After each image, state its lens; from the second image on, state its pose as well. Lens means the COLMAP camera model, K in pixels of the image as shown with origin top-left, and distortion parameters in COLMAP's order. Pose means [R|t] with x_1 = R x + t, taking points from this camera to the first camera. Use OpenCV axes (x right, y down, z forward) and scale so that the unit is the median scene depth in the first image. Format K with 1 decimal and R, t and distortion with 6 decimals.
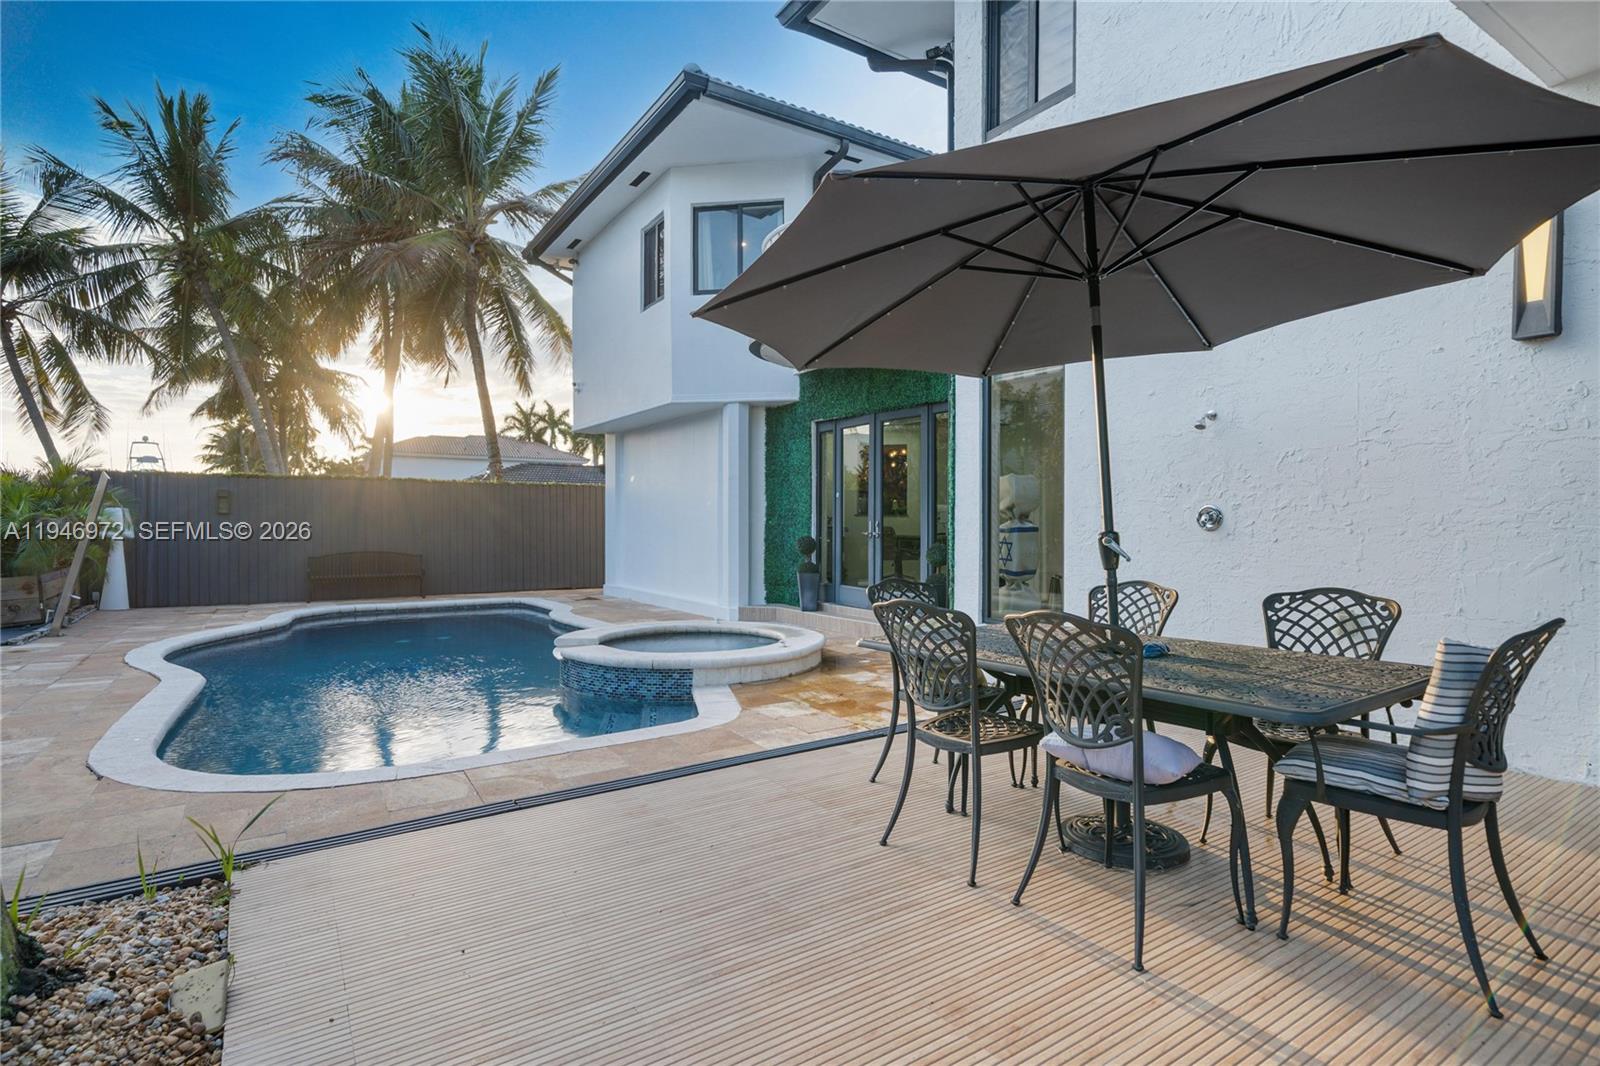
lens RADIAL K [[783.1, 0, 796.1], [0, 783.1, 510.4], [0, 0, 1]] dist [-0.000647, -0.000548]
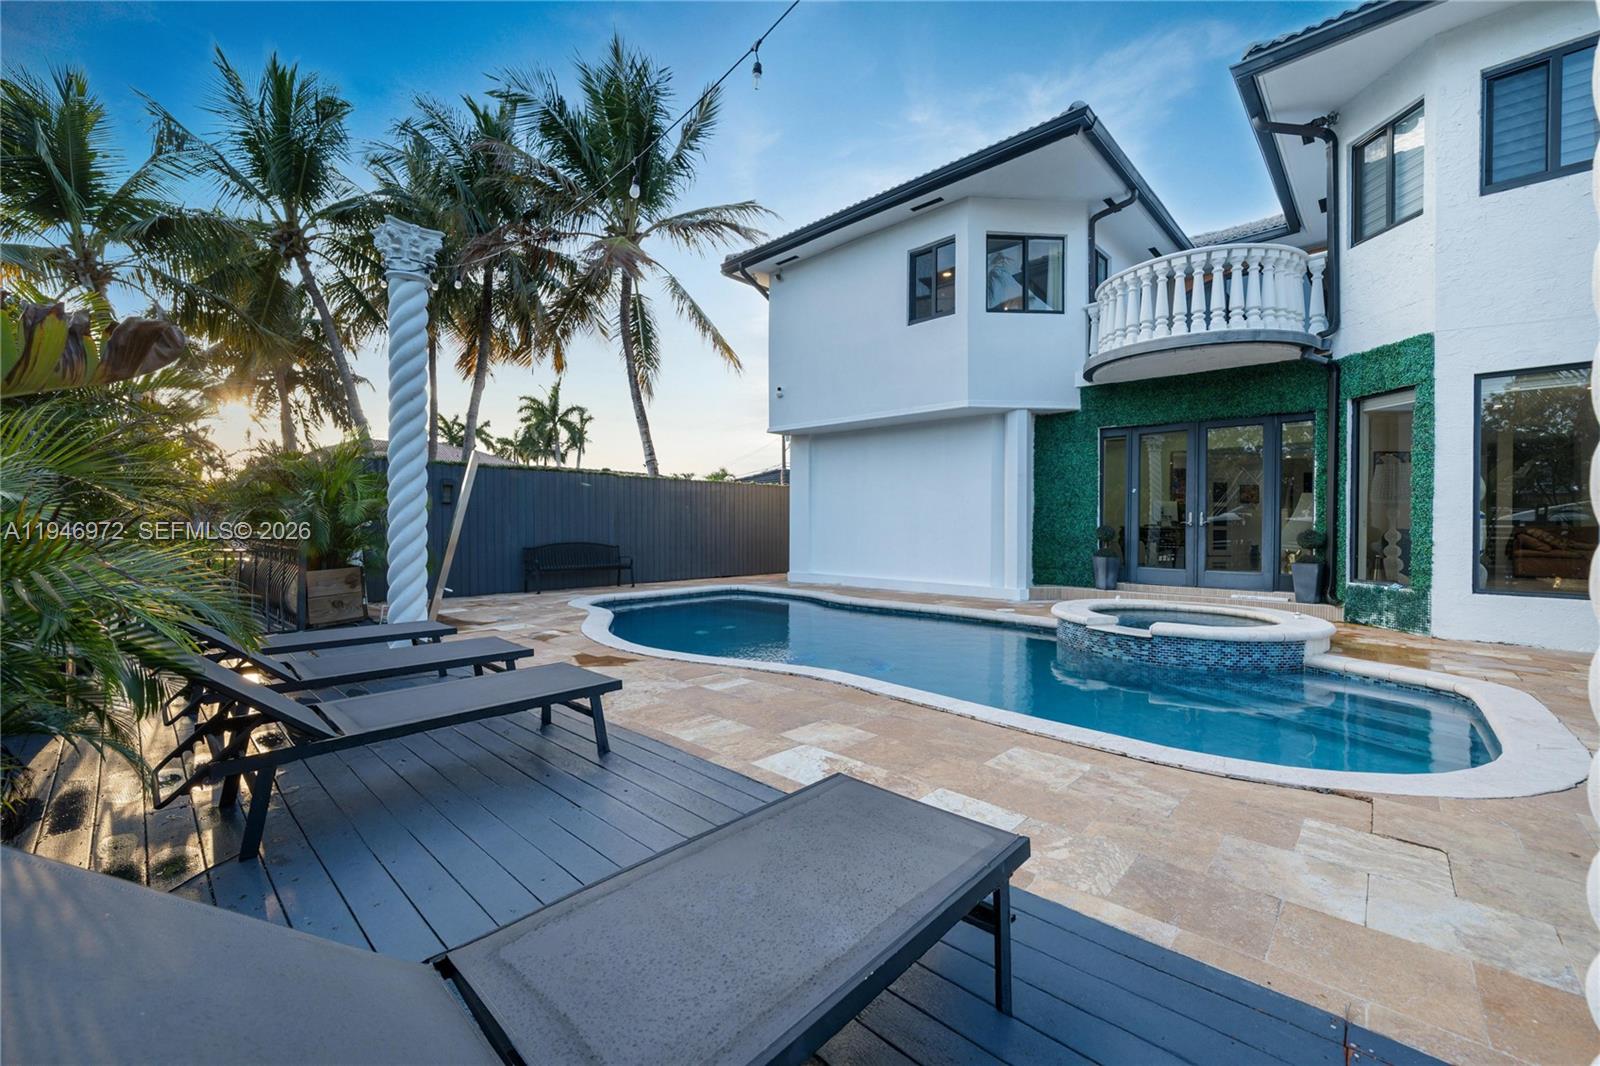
lens RADIAL K [[632.1, 0, 795.7], [0, 632.1, 513.3], [0, 0, 1]] dist [0.002311, 0.000134]
pose [[0.972527, 0.005516, 0.232725, -0.607840], [-0.005457, 0.999985, -0.000896, 0.016500], [-0.232726, -0.000398, 0.972542, 0.175169]]
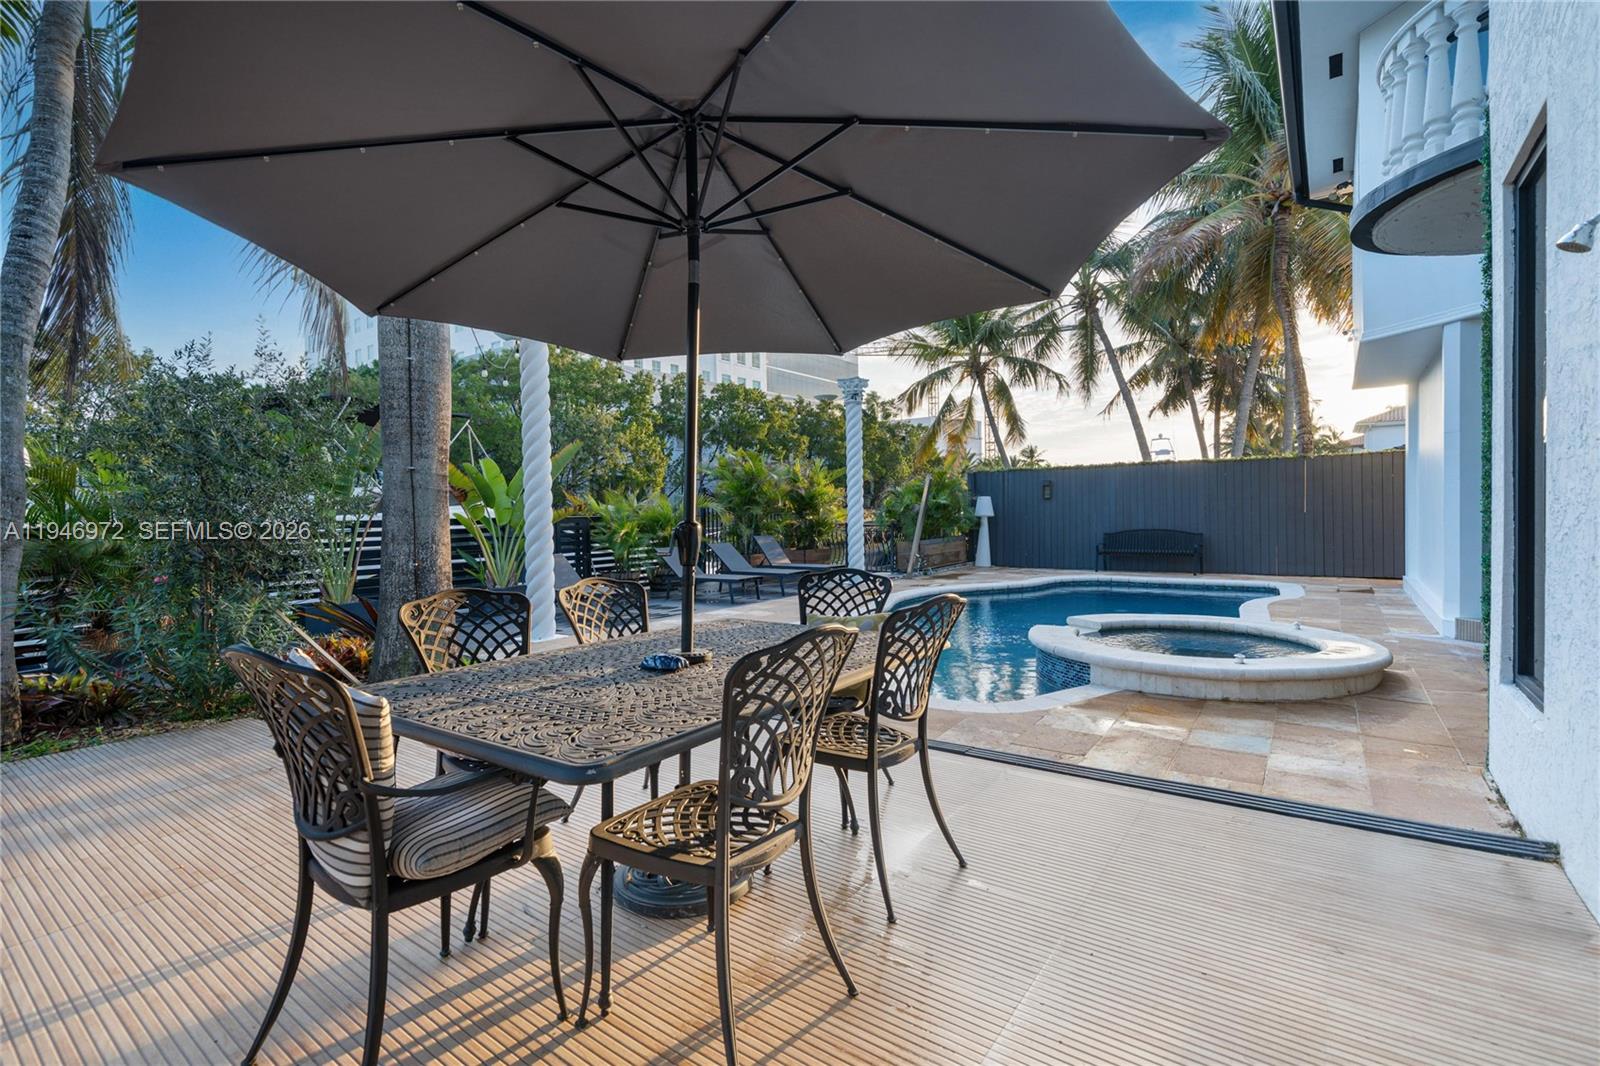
lens RADIAL K [[730.2, 0, 800.0], [0, 730.2, 533.0], [0, 0, 1]] dist [0.017352, 0.000223]
pose [[0.352571, 0.019352, -0.935585, 0.321782], [0.037850, 0.998673, 0.034921, 0.002996], [0.935019, -0.047724, 0.351370, 0.223964]]
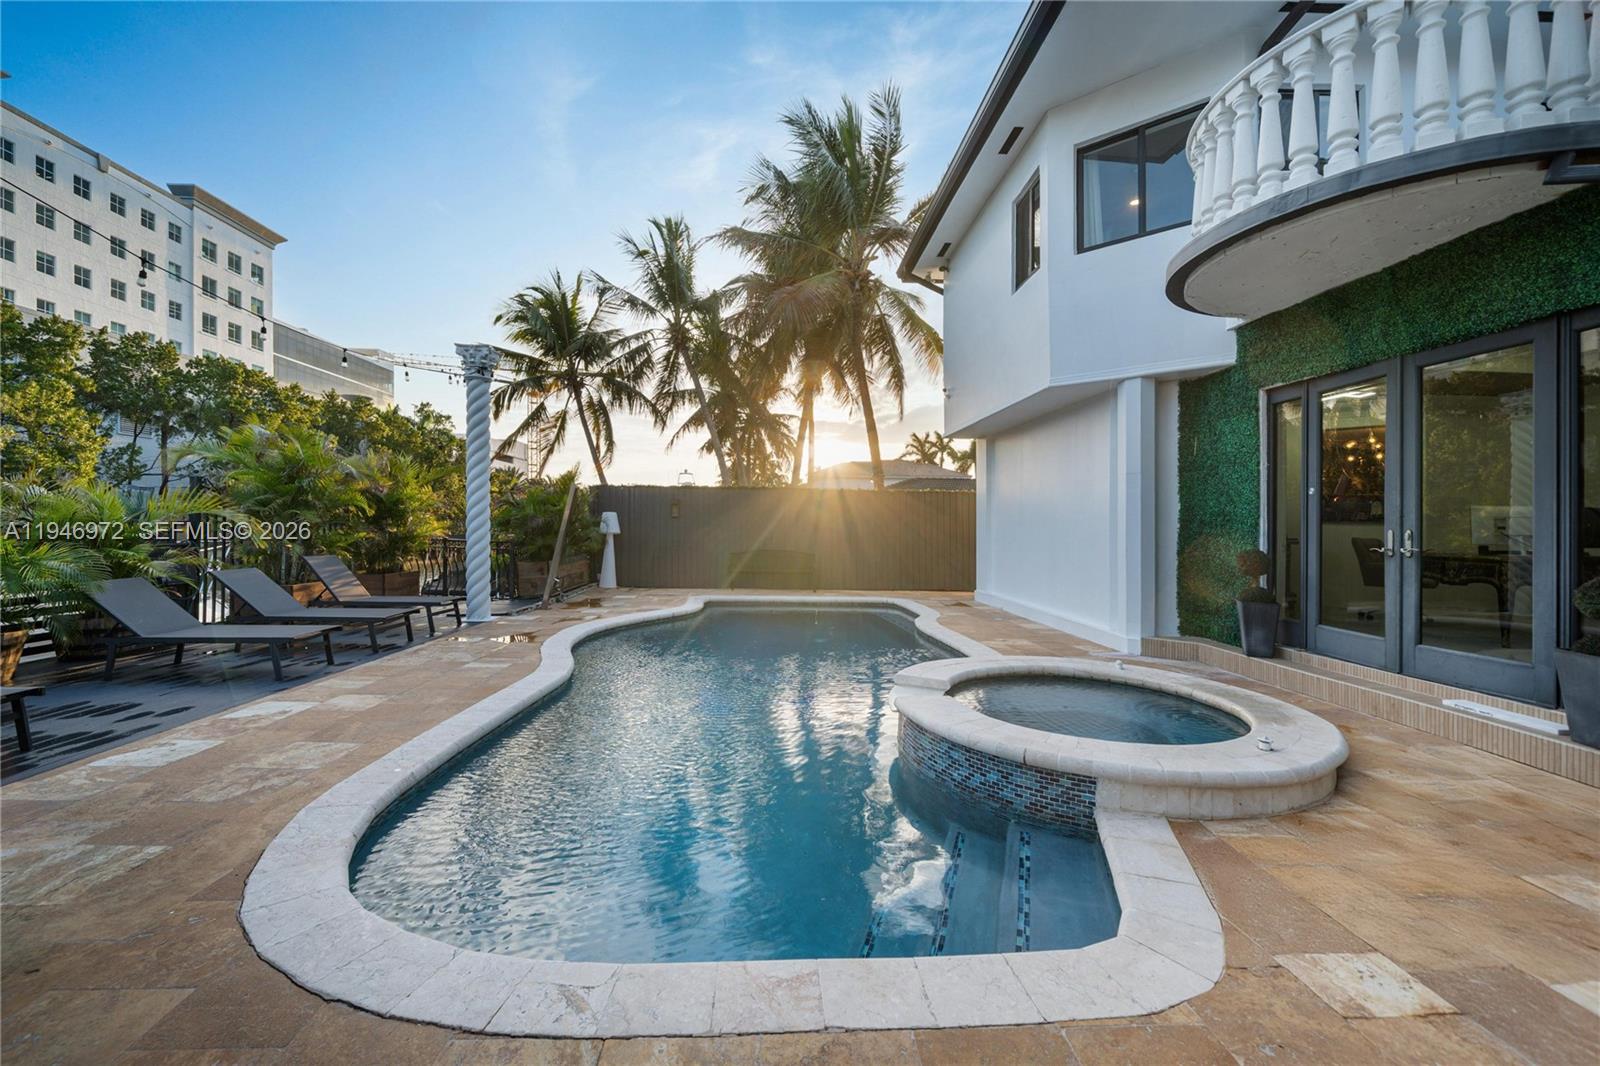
lens RADIAL K [[619.1, 0, 791.1], [0, 619.1, 515.3], [0, 0, 1]] dist [0.000368, 0.000085]
pose [[0.855727, 0.001066, -0.517426, -0.050963], [-0.003279, 0.999989, -0.003362, 0.004210], [0.517417, 0.004574, 0.855721, 0.280198]]
